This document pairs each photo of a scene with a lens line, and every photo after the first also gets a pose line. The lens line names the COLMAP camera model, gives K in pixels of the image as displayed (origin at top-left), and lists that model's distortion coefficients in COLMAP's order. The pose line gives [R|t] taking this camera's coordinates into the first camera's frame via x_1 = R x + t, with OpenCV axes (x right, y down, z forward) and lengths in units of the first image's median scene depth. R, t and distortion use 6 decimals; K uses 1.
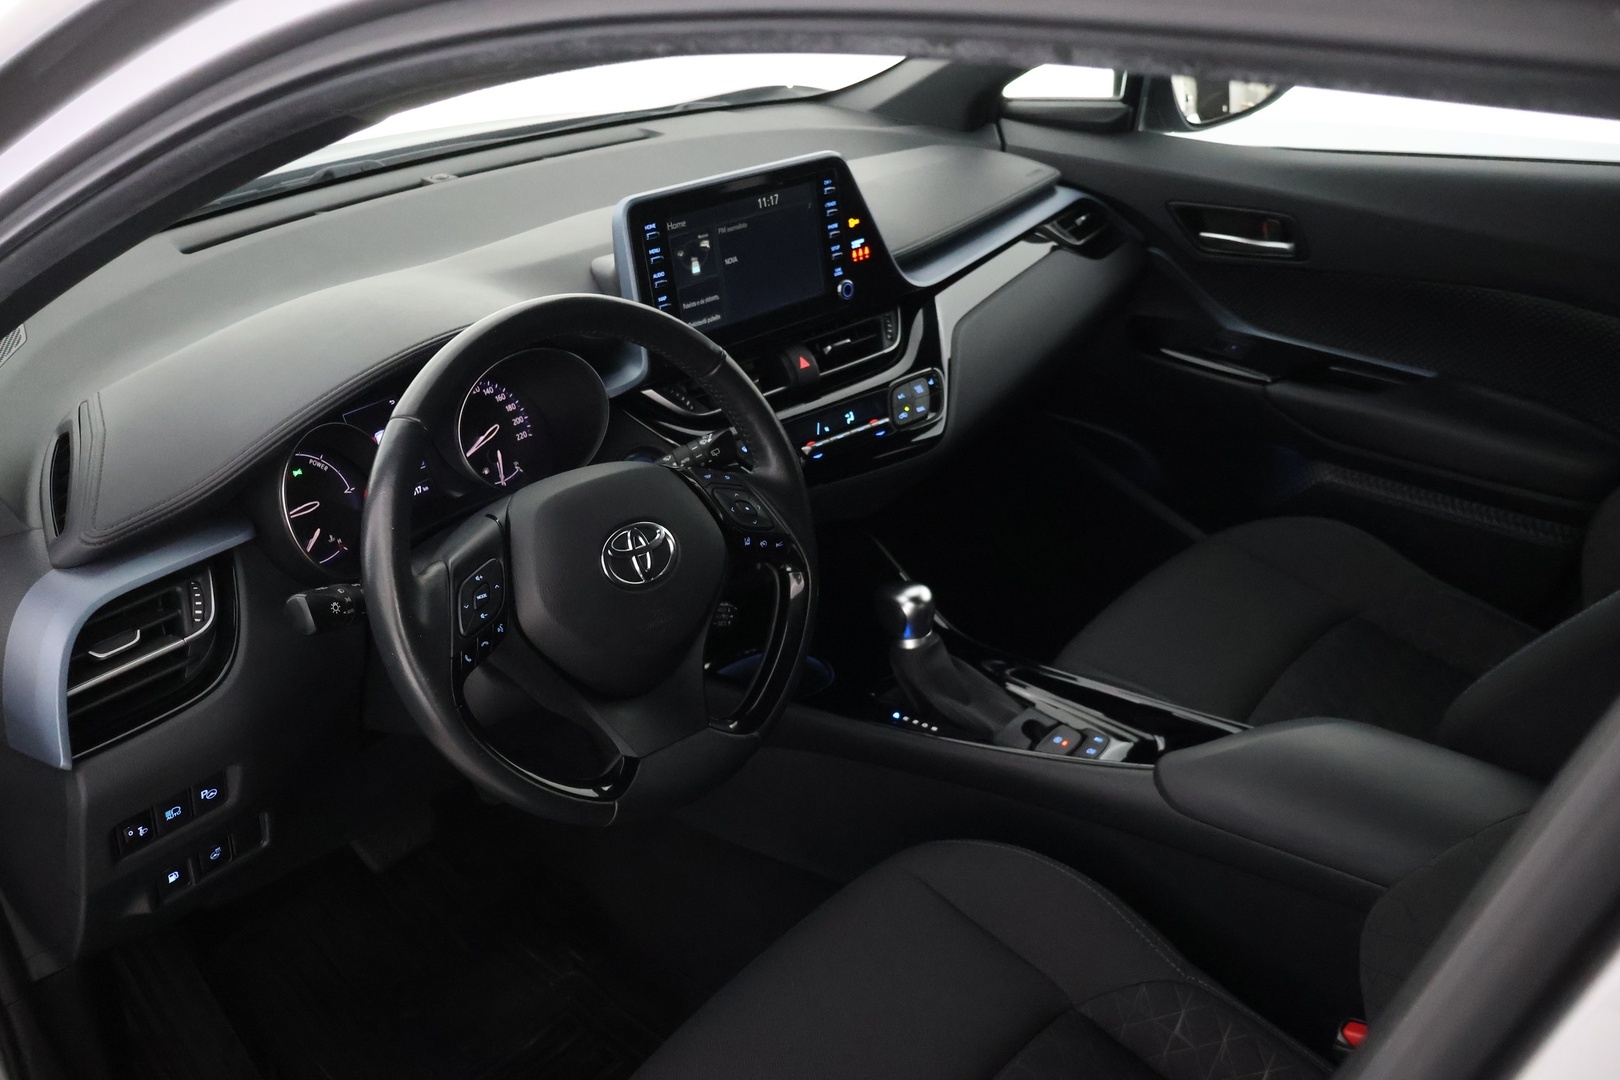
lens RADIAL K [[1382.0, 0, 811.6], [0, 1382.0, 541.5], [0, 0, 1]] dist [-0.016593, -0.018438]
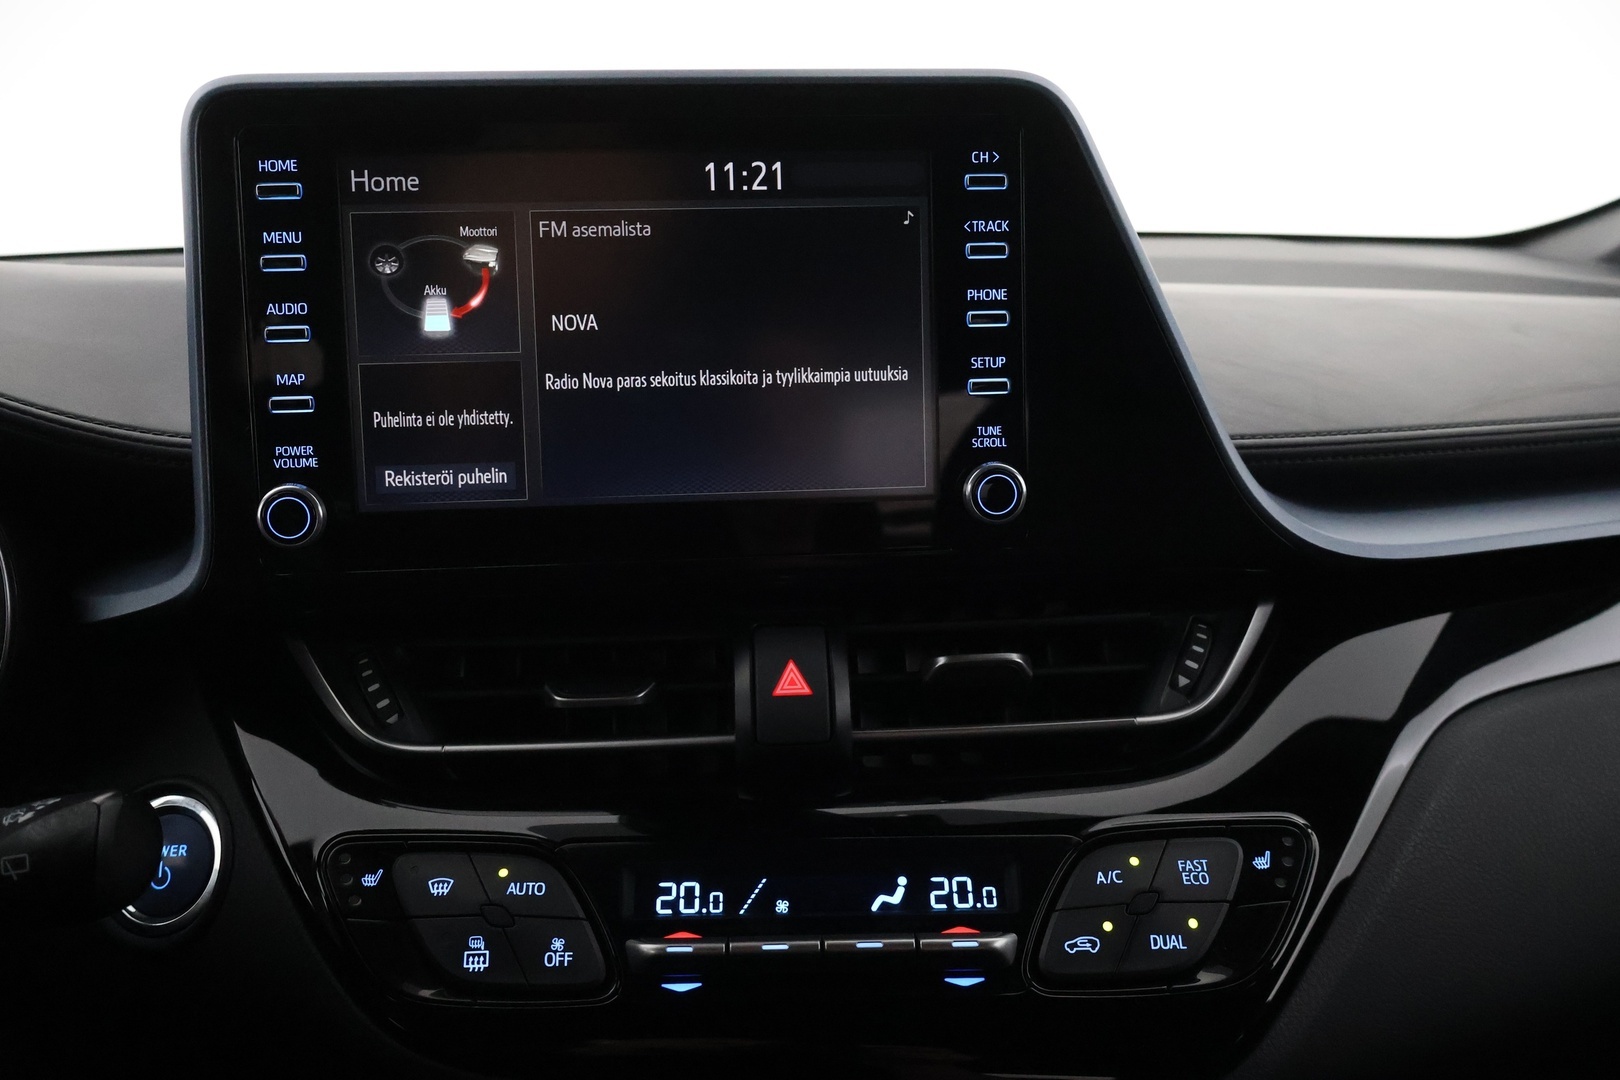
lens RADIAL K [[1382.0, 0, 817.8], [0, 1382.0, 537.8], [0, 0, 1]] dist [-0.016593, -0.018438]
pose [[0.777804, 0.162083, -0.607247, 0.197878], [-0.298655, 0.945440, -0.130186, -0.126398], [0.553015, 0.282616, 0.783774, 0.774706]]
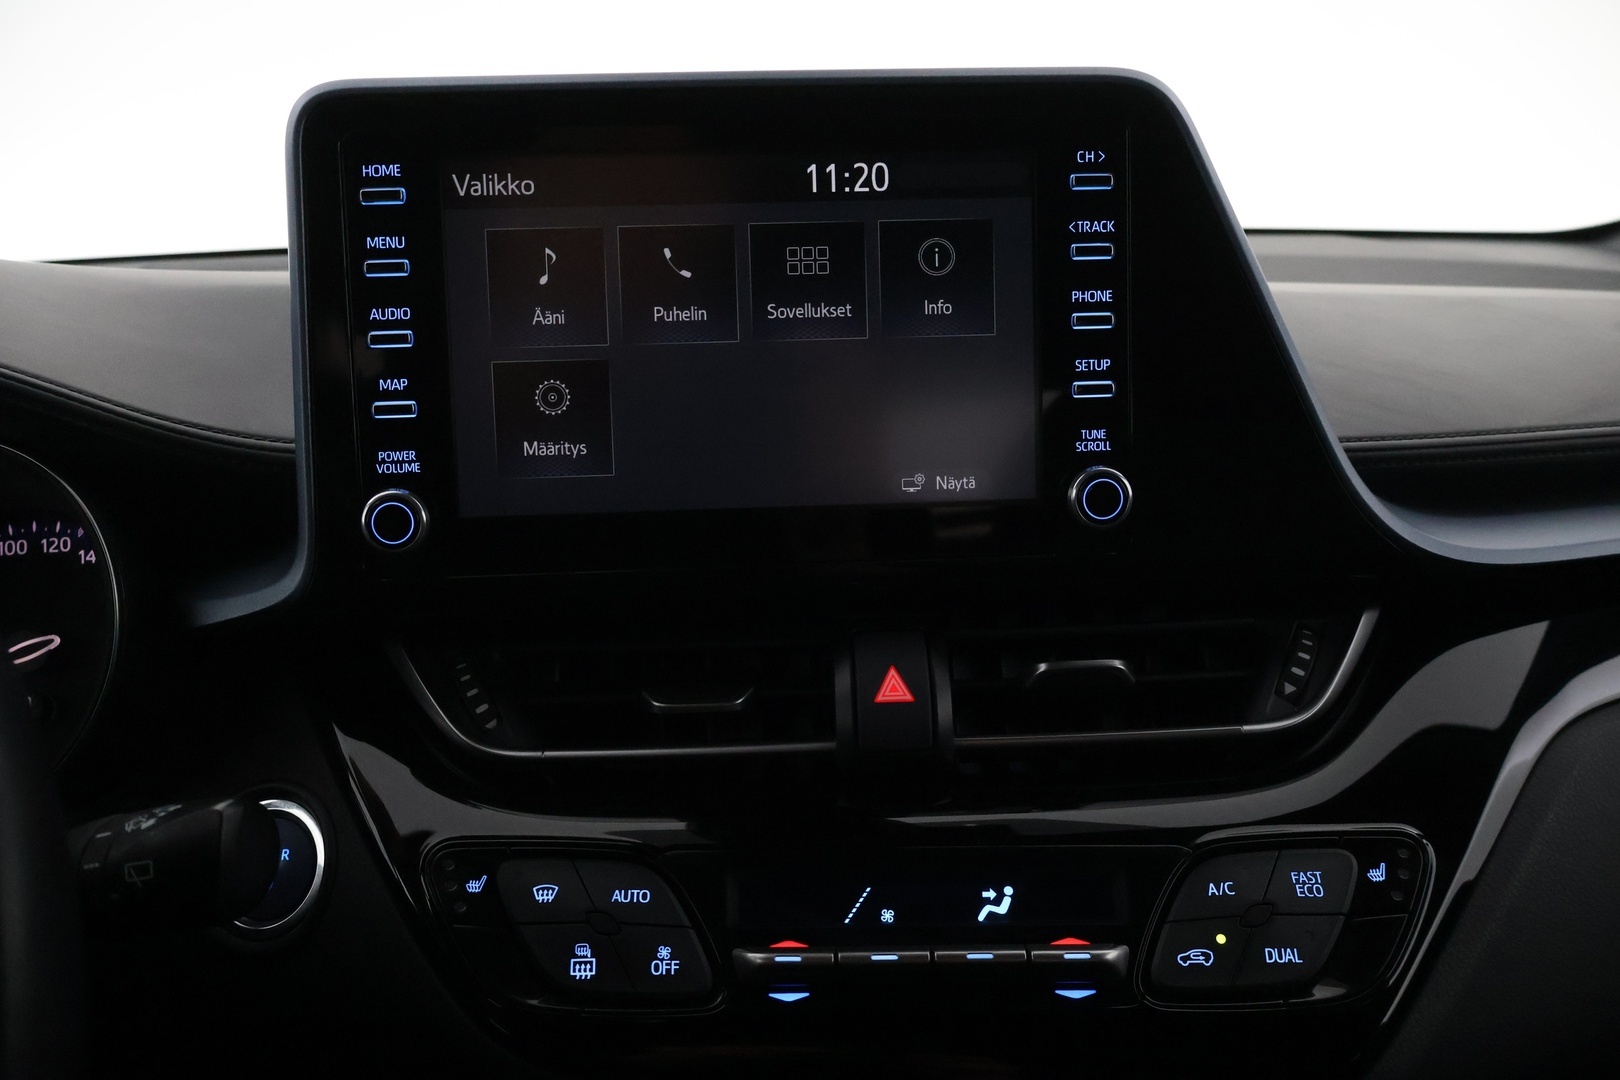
lens RADIAL K [[1382.0, 0, 802.8], [0, 1382.0, 536.6], [0, 0, 1]] dist [-0.016593, -0.018438]
pose [[0.757896, 0.162425, -0.631832, 0.182176], [-0.302802, 0.945447, -0.120172, -0.123107], [0.577845, 0.282398, 0.765733, 0.766975]]
